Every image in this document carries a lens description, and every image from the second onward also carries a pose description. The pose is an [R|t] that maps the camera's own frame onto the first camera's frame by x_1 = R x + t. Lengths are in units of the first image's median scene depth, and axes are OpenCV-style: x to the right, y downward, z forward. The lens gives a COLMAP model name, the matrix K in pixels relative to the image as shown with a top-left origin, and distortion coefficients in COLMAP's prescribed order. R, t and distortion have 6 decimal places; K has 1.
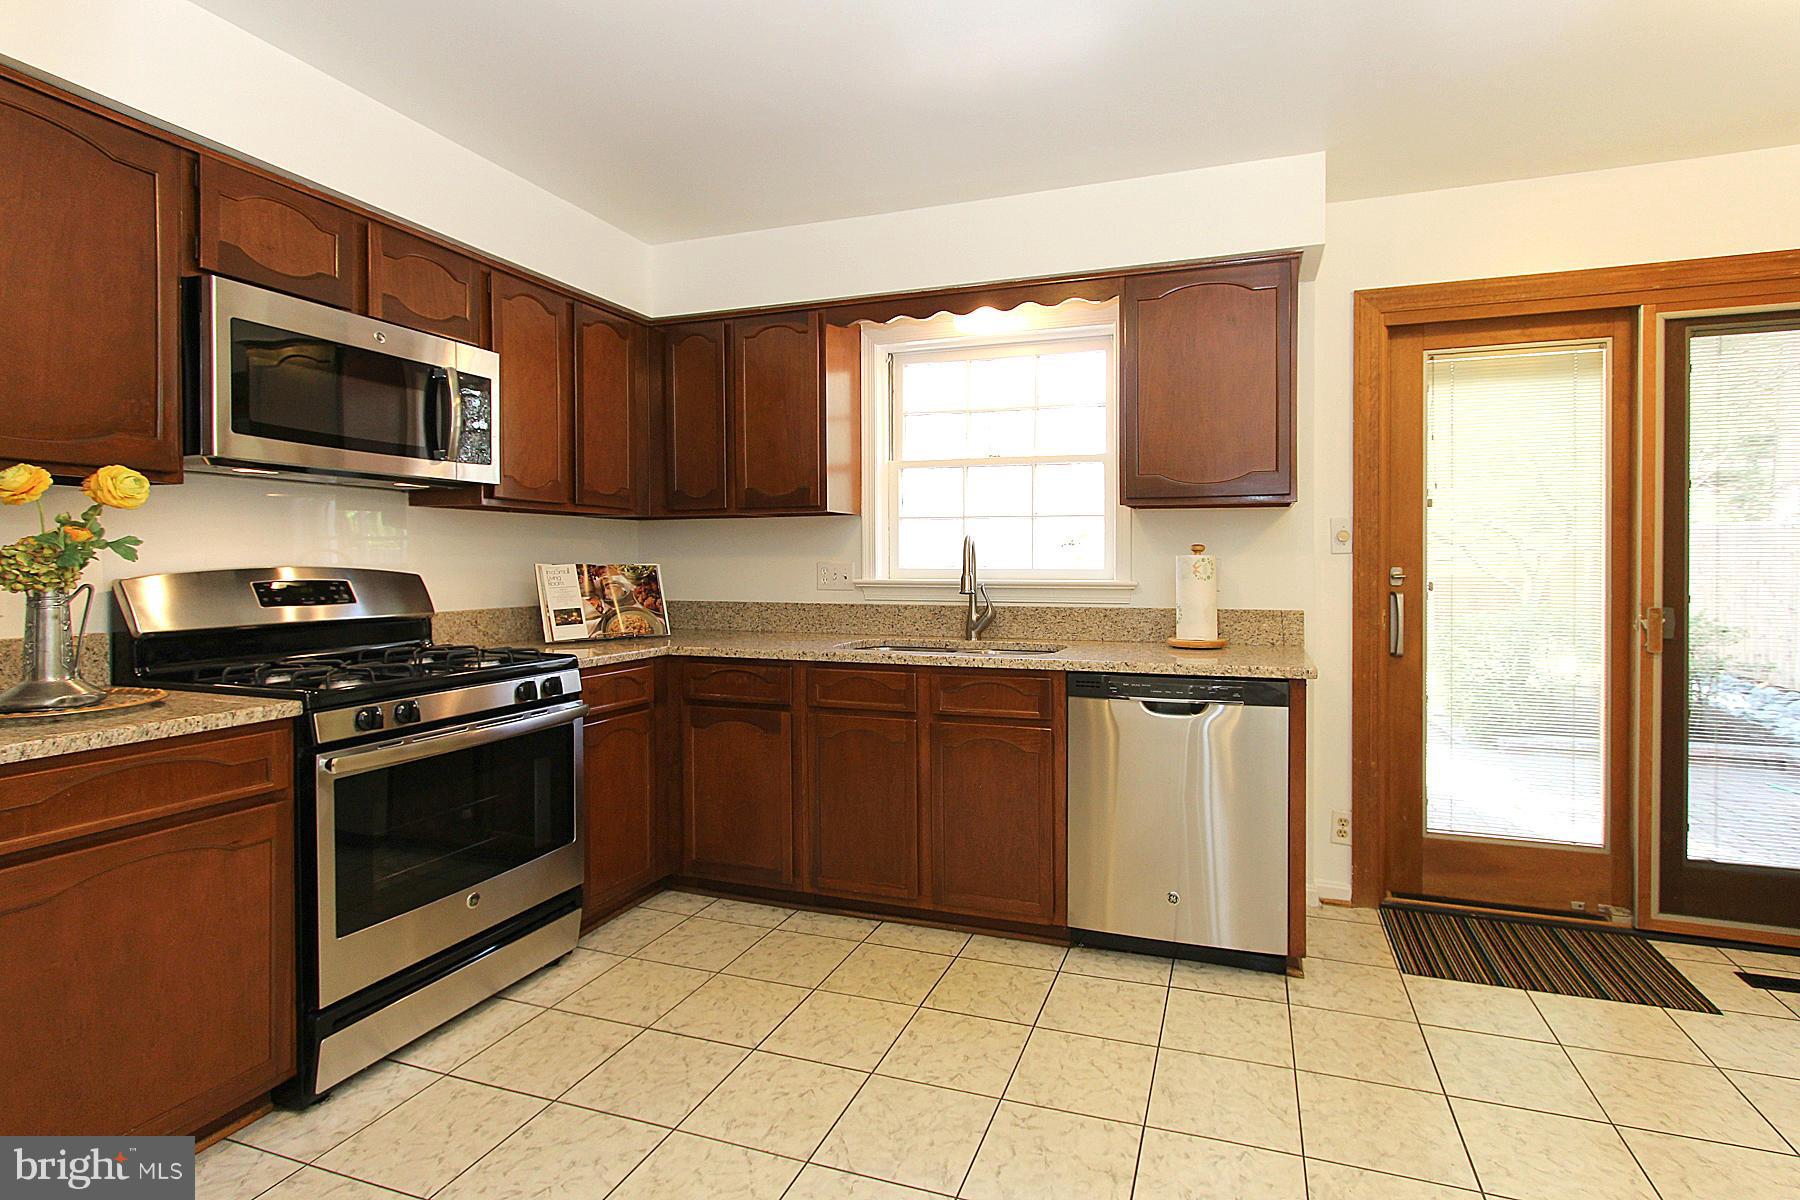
lens RADIAL K [[917.2, 0, 973.0], [0, 917.2, 574.4], [0, 0, 1]] dist [0.000649, 0.000600]
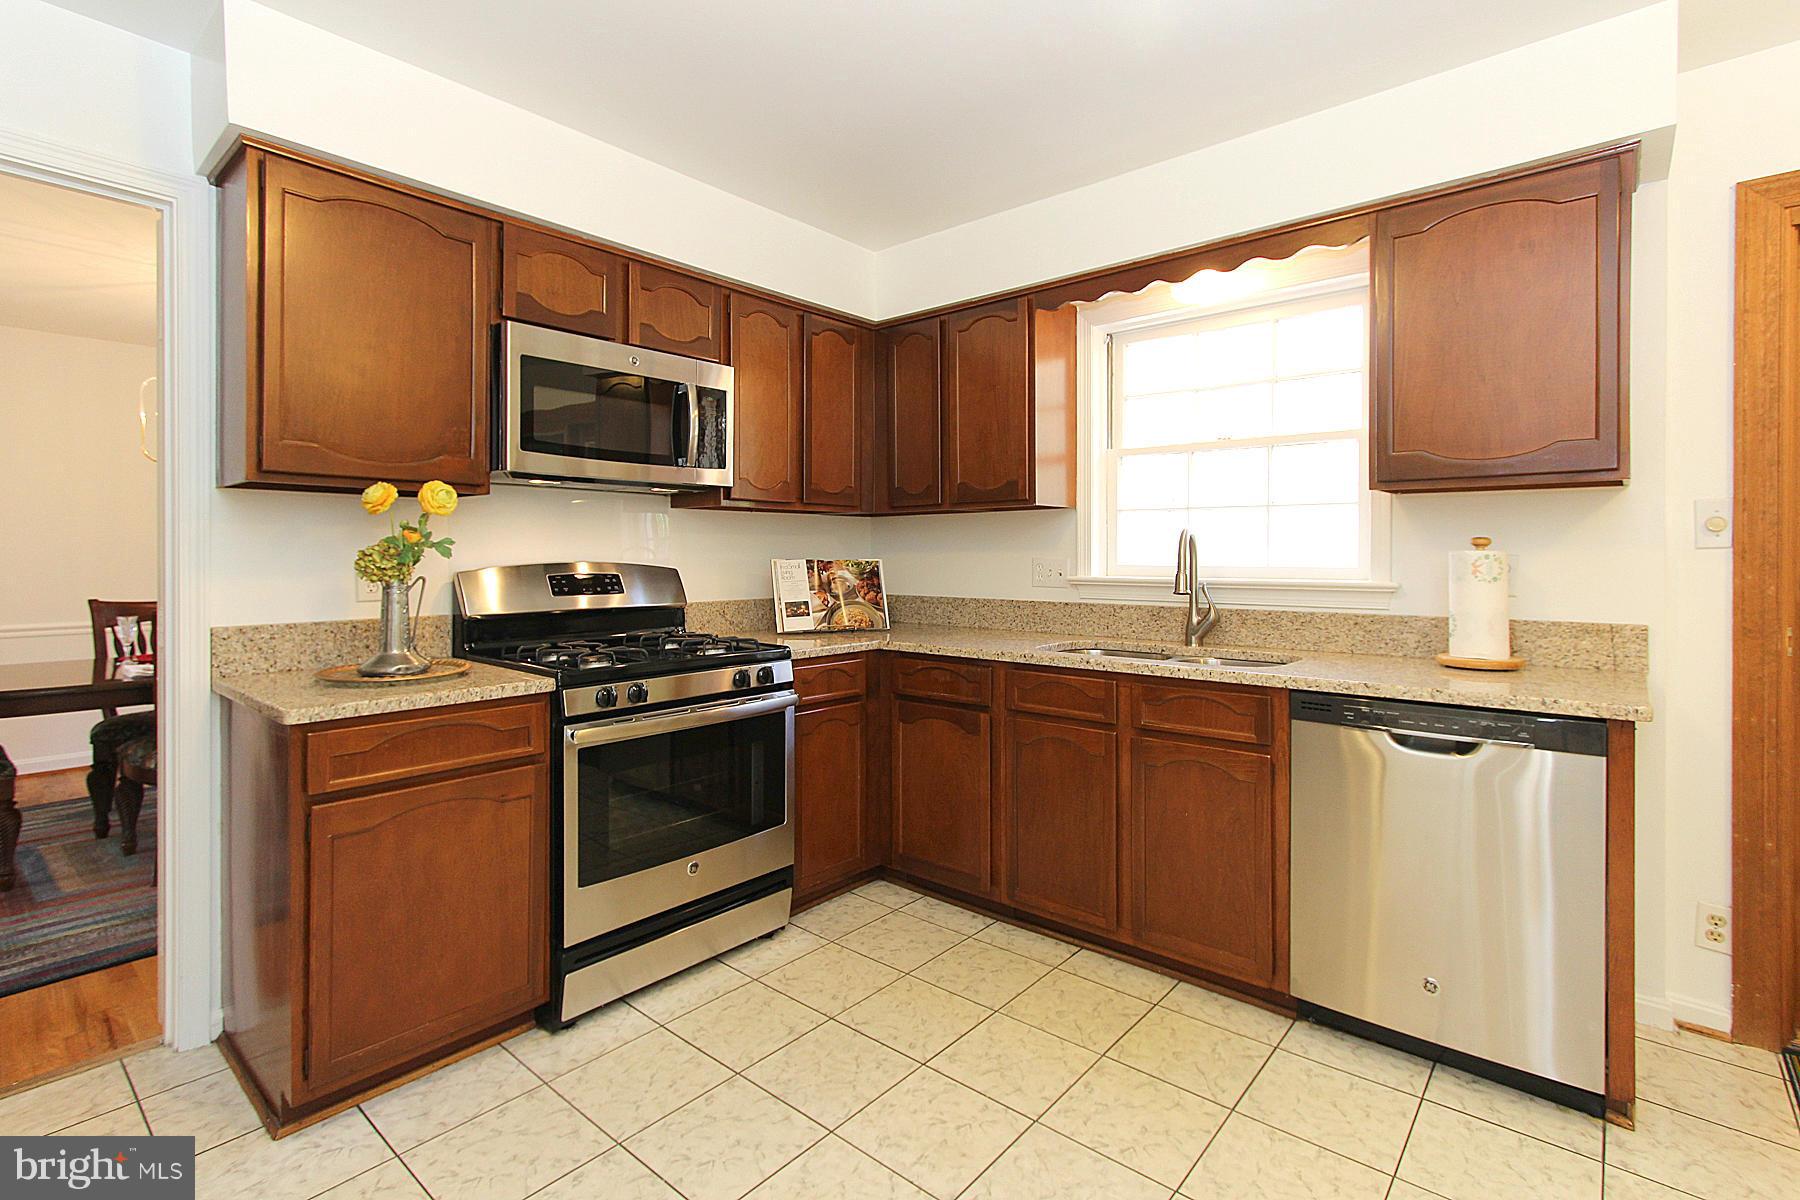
lens RADIAL K [[905.1, 0, 897.0], [0, 905.1, 559.9], [0, 0, 1]] dist [0.001701, 0.001489]
pose [[0.920455, 0.002177, -0.390843, 0.088416], [-0.005178, 0.999965, -0.006626, -0.005385], [0.390815, 0.008123, 0.920433, 0.088821]]
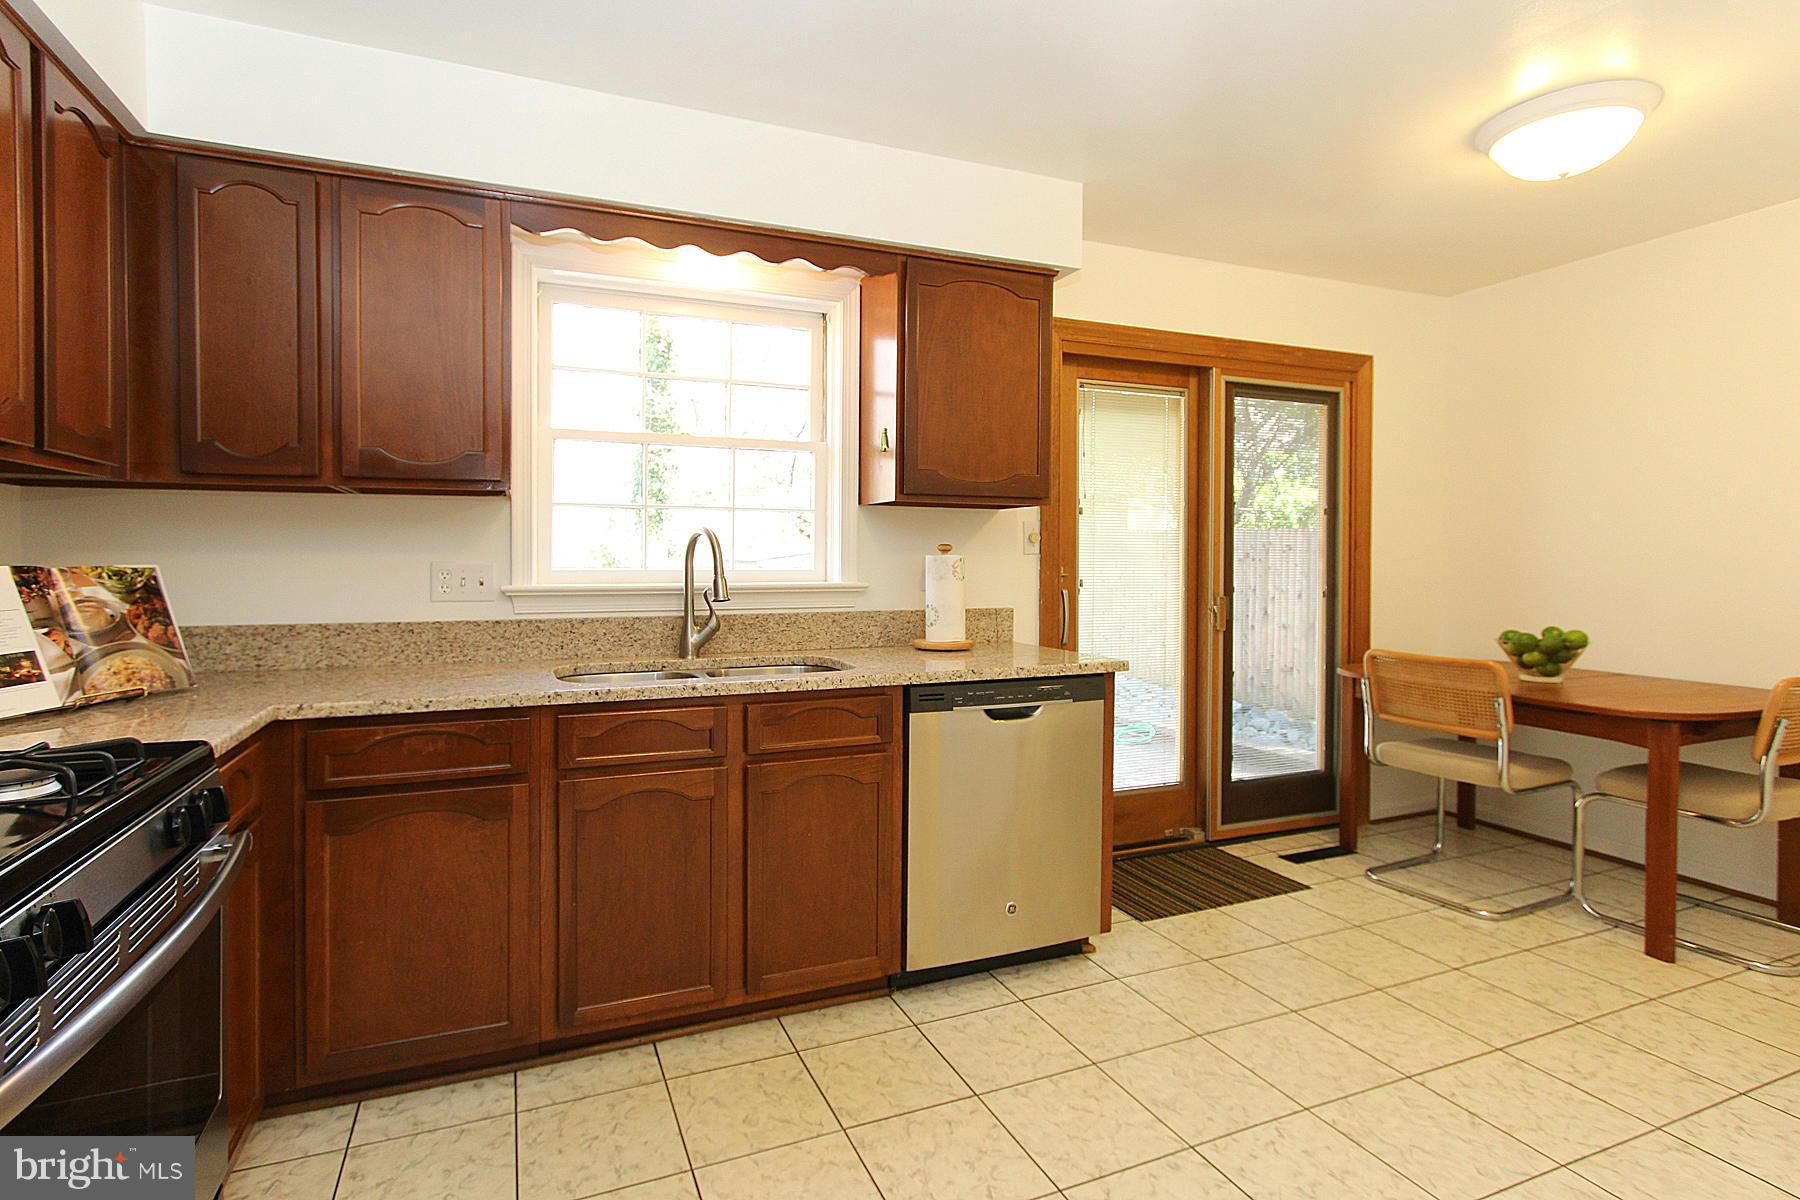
lens RADIAL K [[889.9, 0, 824.1], [0, 889.9, 572.5], [0, 0, 1]] dist [0.002190, 0.000512]
pose [[0.747143, -0.007996, 0.664615, -0.491885], [0.006997, 0.999967, 0.004165, -0.007604], [-0.664626, 0.001538, 0.747175, 0.377951]]
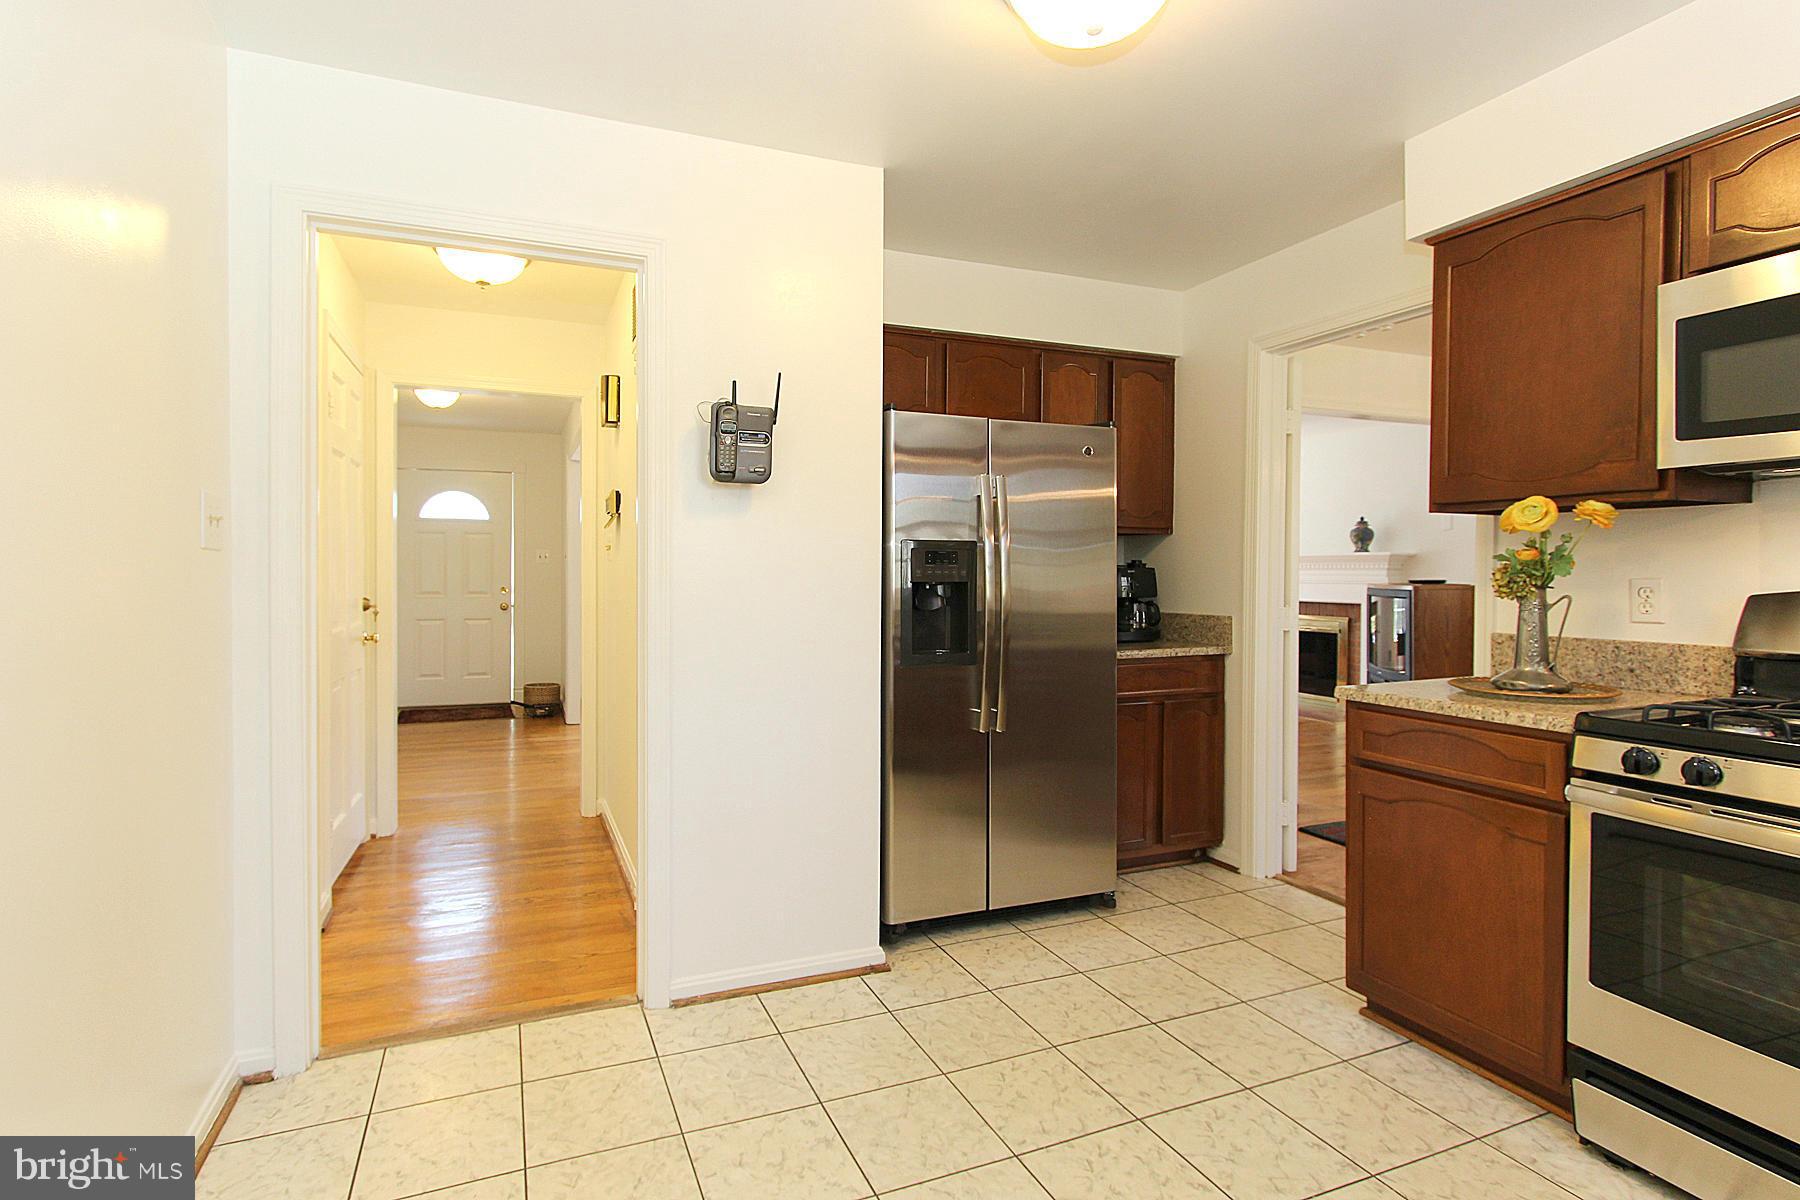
lens RADIAL K [[815.9, 0, 847.9], [0, 815.9, 577.9], [0, 0, 1]] dist [0.001093, 0.001024]
pose [[-0.775103, 0.004900, -0.631816, 0.300332], [-0.009495, 0.999767, 0.019401, -0.016516], [0.631763, 0.021036, -0.774876, 0.849888]]
